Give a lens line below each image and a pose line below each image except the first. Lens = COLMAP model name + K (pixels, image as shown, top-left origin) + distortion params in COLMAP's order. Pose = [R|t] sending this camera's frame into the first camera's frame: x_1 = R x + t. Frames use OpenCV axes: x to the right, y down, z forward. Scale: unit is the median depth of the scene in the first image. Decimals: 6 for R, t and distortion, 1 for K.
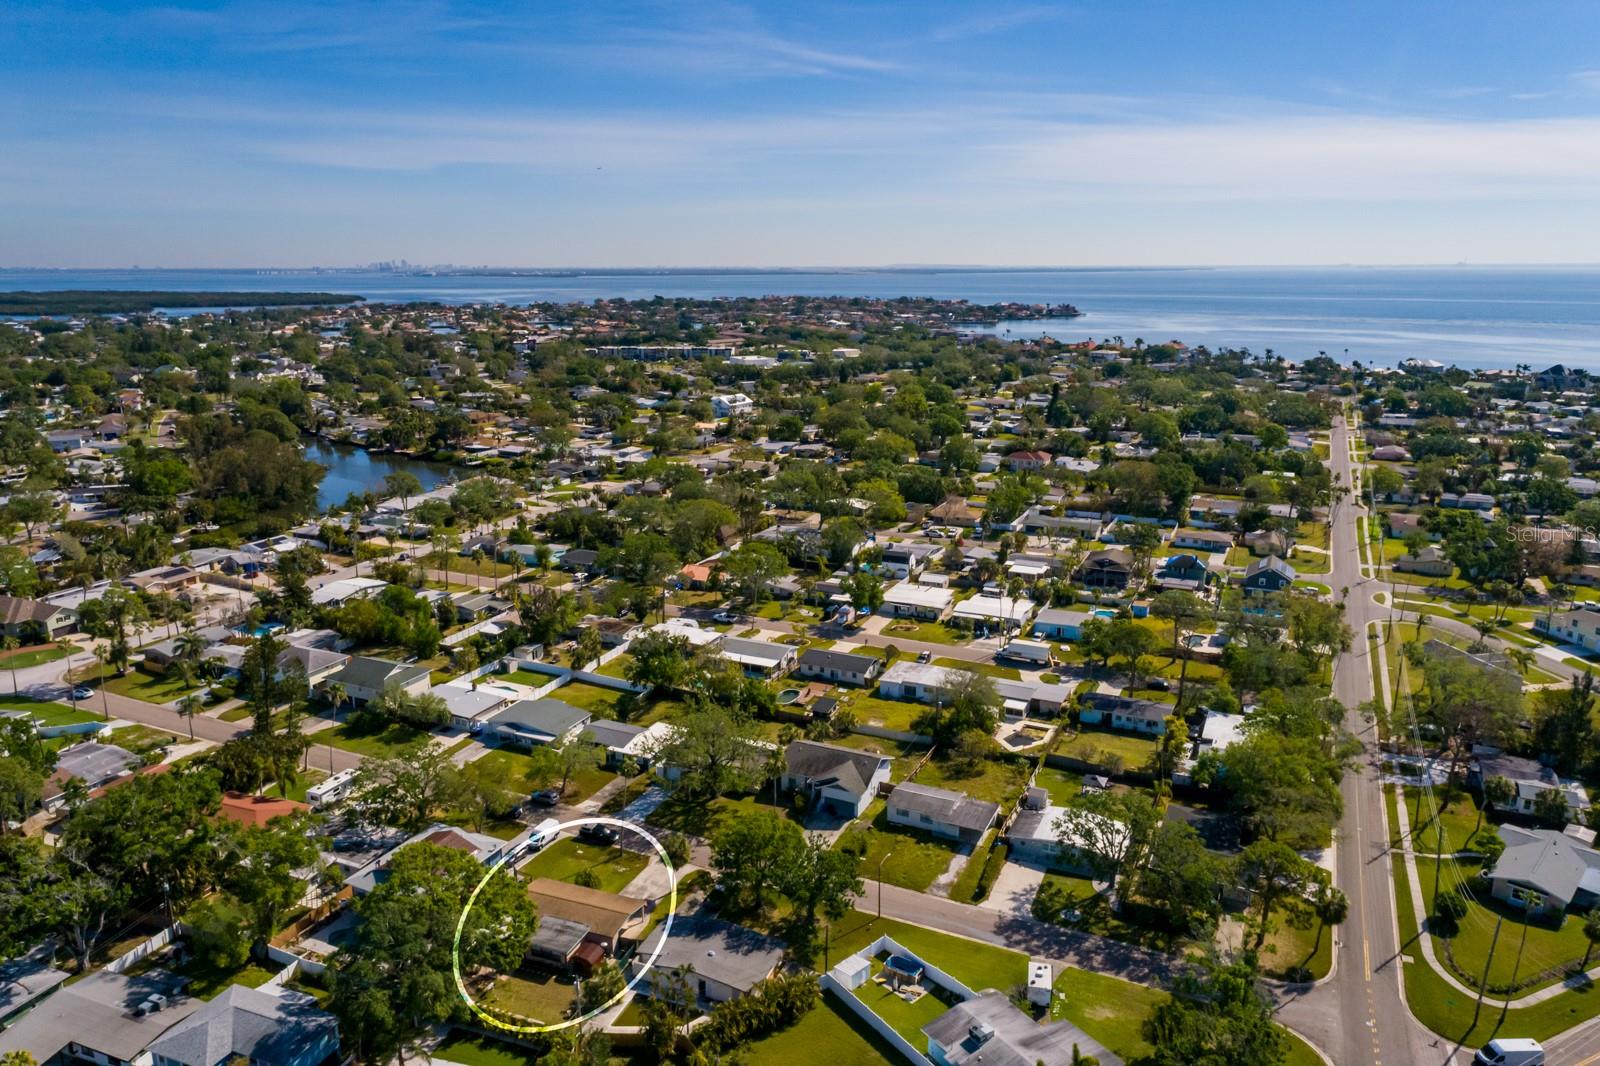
lens RADIAL K [[1091.5, 0, 804.9], [0, 1091.5, 537.6], [0, 0, 1]] dist [-0.005616, 0.018312]
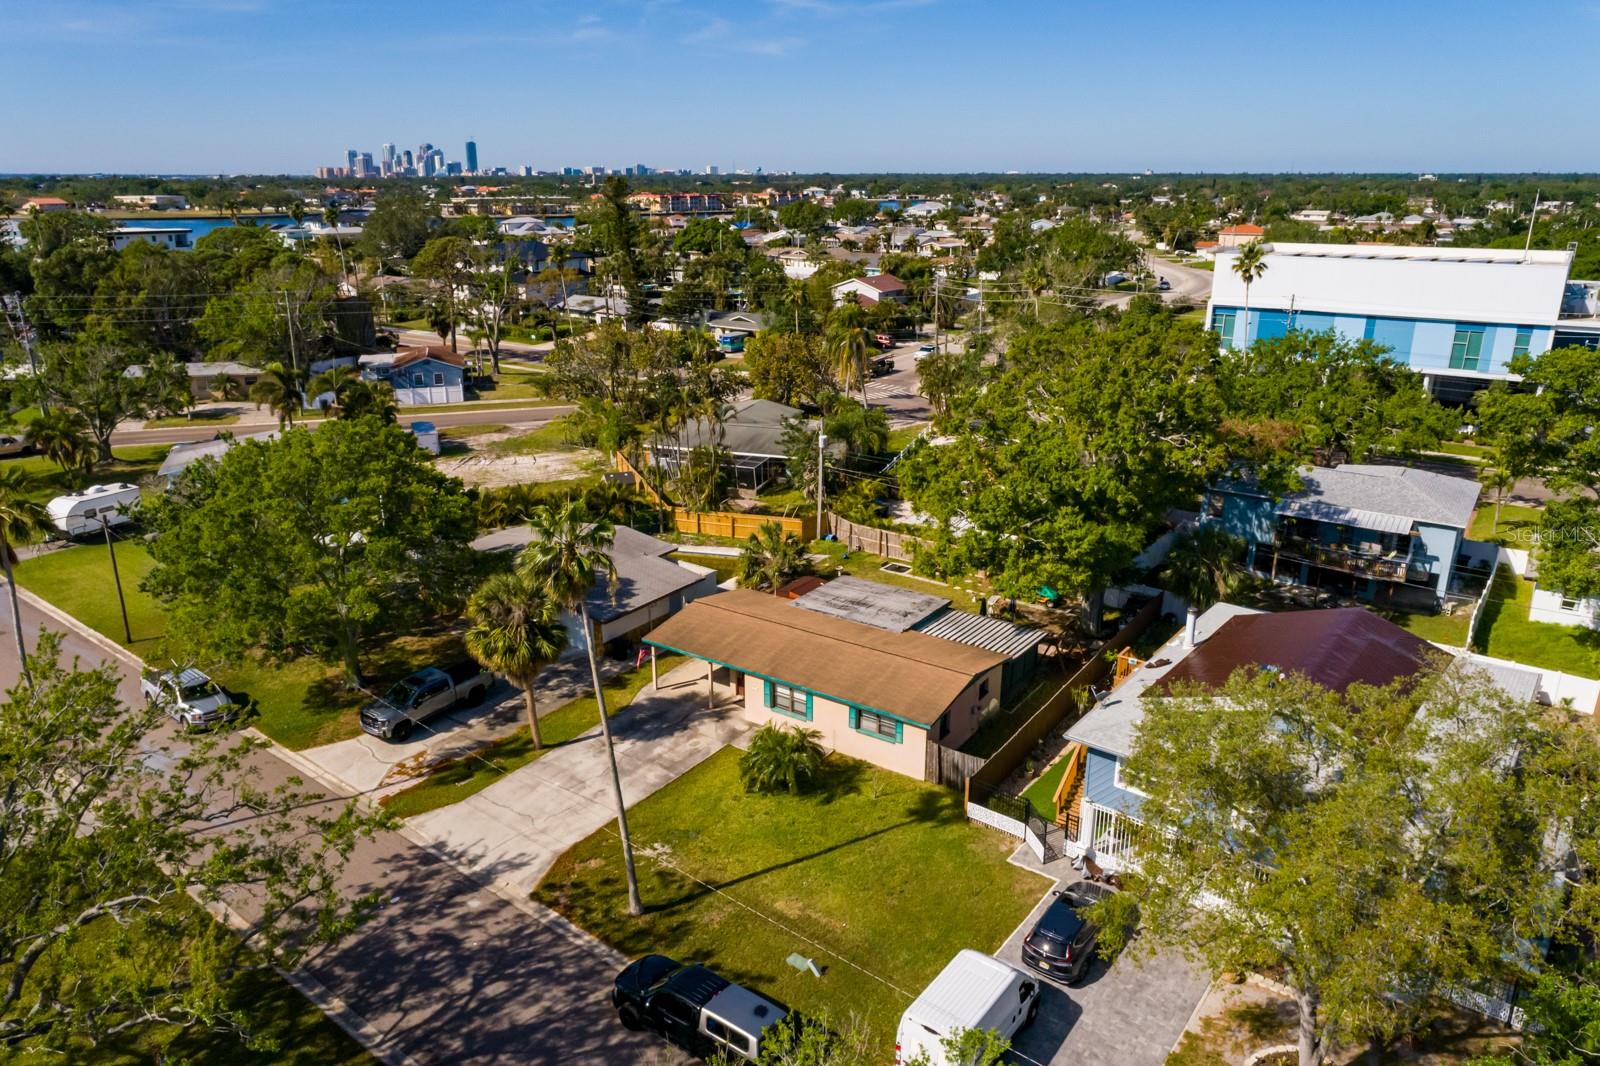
lens RADIAL K [[1091.5, 0, 797.8], [0, 1091.5, 539.6], [0, 0, 1]] dist [-0.005616, 0.018312]
pose [[-0.971509, -0.074947, 0.224839, -0.280166], [0.057133, 0.846644, 0.529084, 0.102709], [-0.230012, 0.526856, -0.818241, 1.274504]]
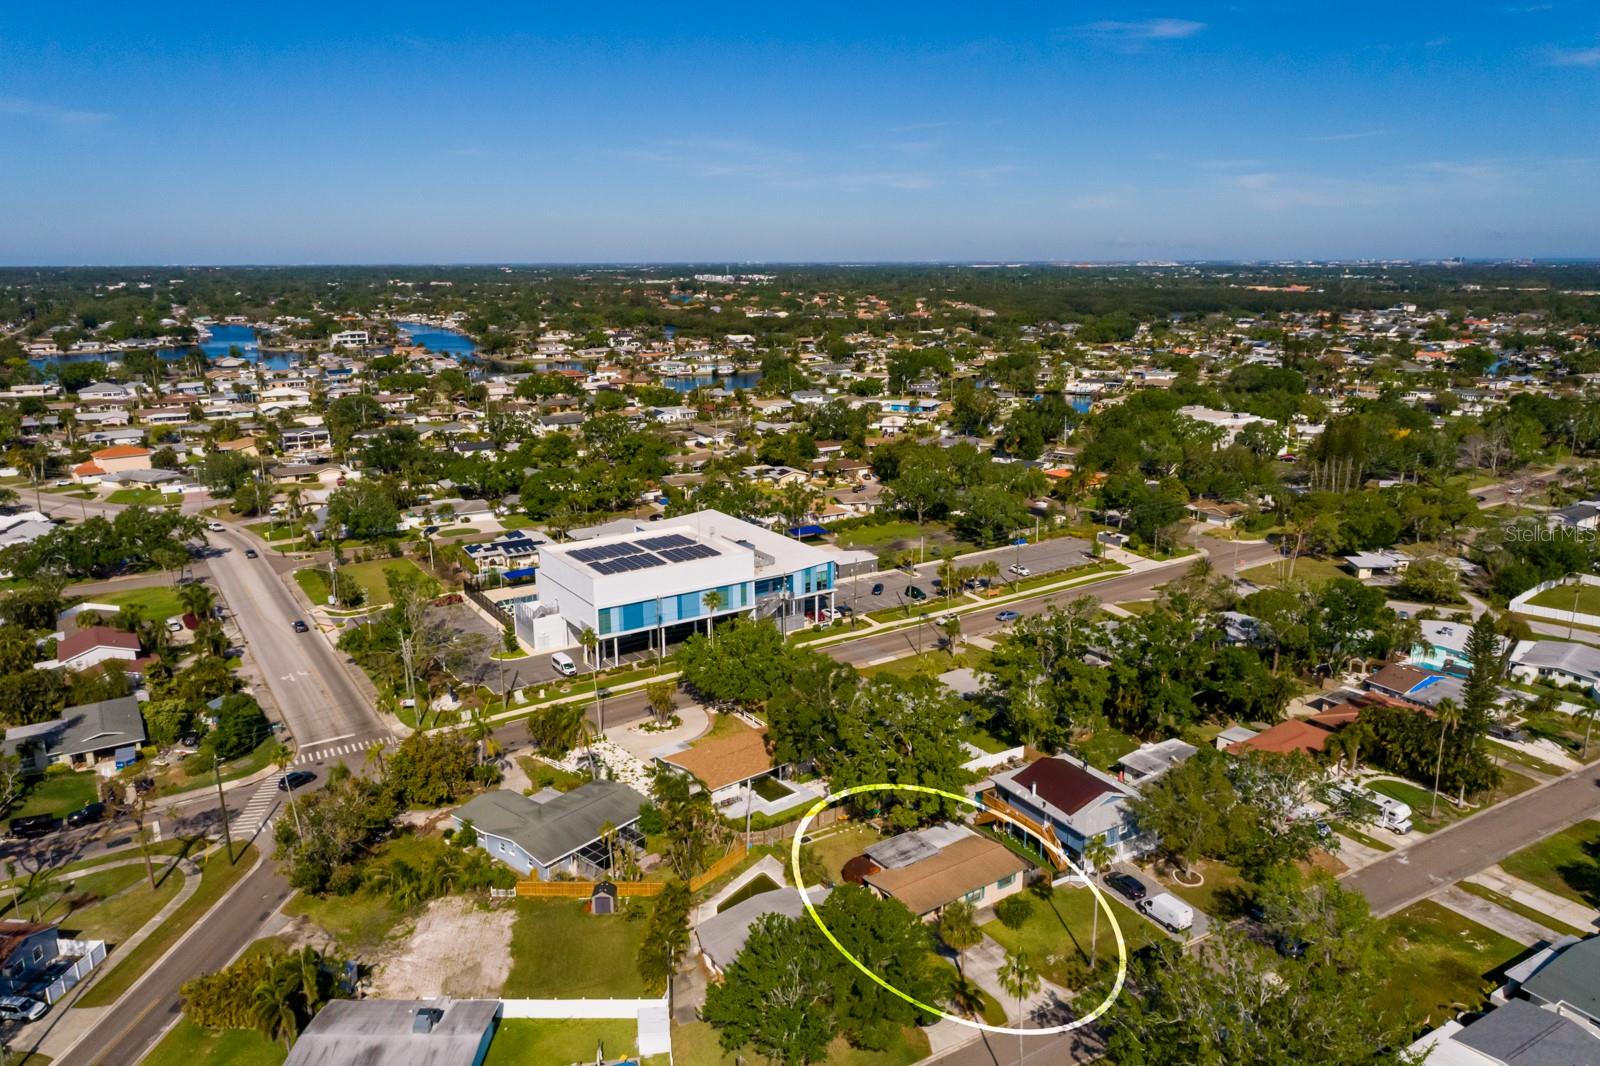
lens RADIAL K [[1091.5, 0, 798.5], [0, 1091.5, 525.7], [0, 0, 1]] dist [-0.005616, 0.018312]
pose [[-0.575023, 0.198189, -0.793769, 0.470213], [-0.192005, 0.910428, 0.366409, -0.195065], [0.795288, 0.363101, -0.485464, 1.205332]]
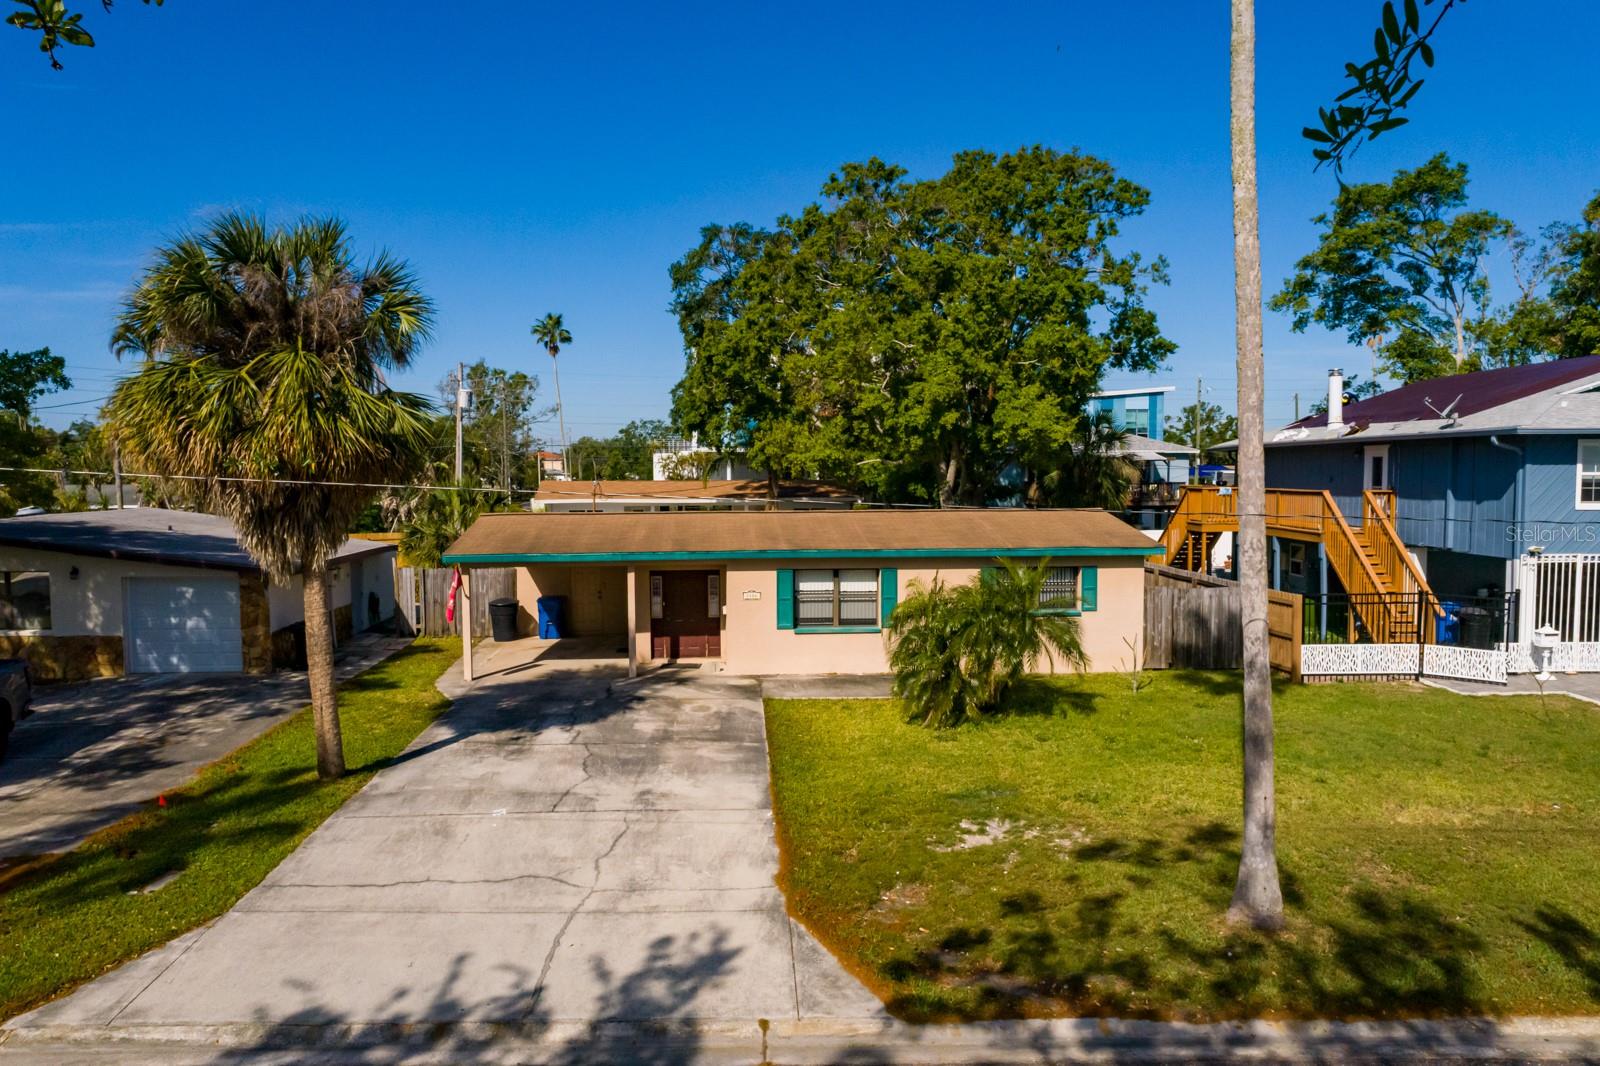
lens RADIAL K [[1091.5, 0, 795.6], [0, 1091.5, 534.3], [0, 0, 1]] dist [-0.005616, 0.018312]
pose [[-0.907392, 0.030397, -0.419184, -0.123037], [-0.096643, 0.955564, 0.278492, 0.275836], [0.409022, 0.293213, -0.864133, 1.158162]]
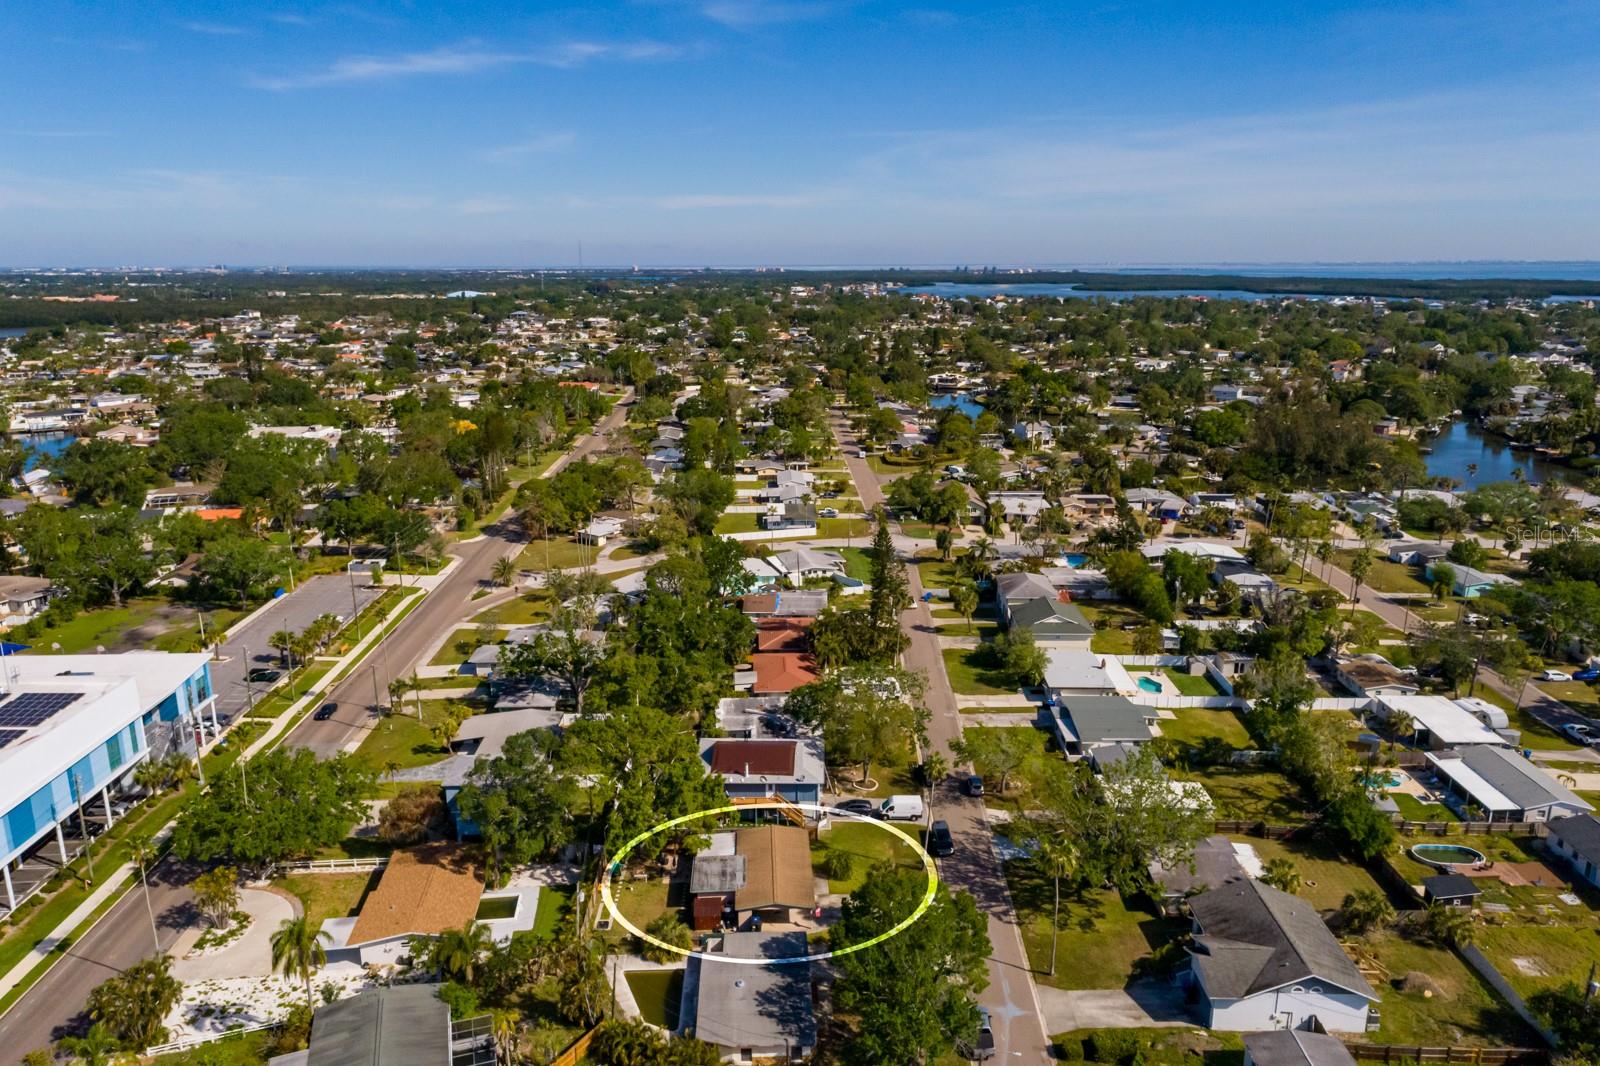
lens RADIAL K [[1091.5, 0, 795.8], [0, 1091.5, 538.4], [0, 0, 1]] dist [-0.005616, 0.018312]
pose [[0.391922, 0.226668, -0.891638, 0.508860], [-0.218770, 0.964335, 0.148988, -0.049723], [0.893609, 0.136672, 0.427532, 0.597151]]
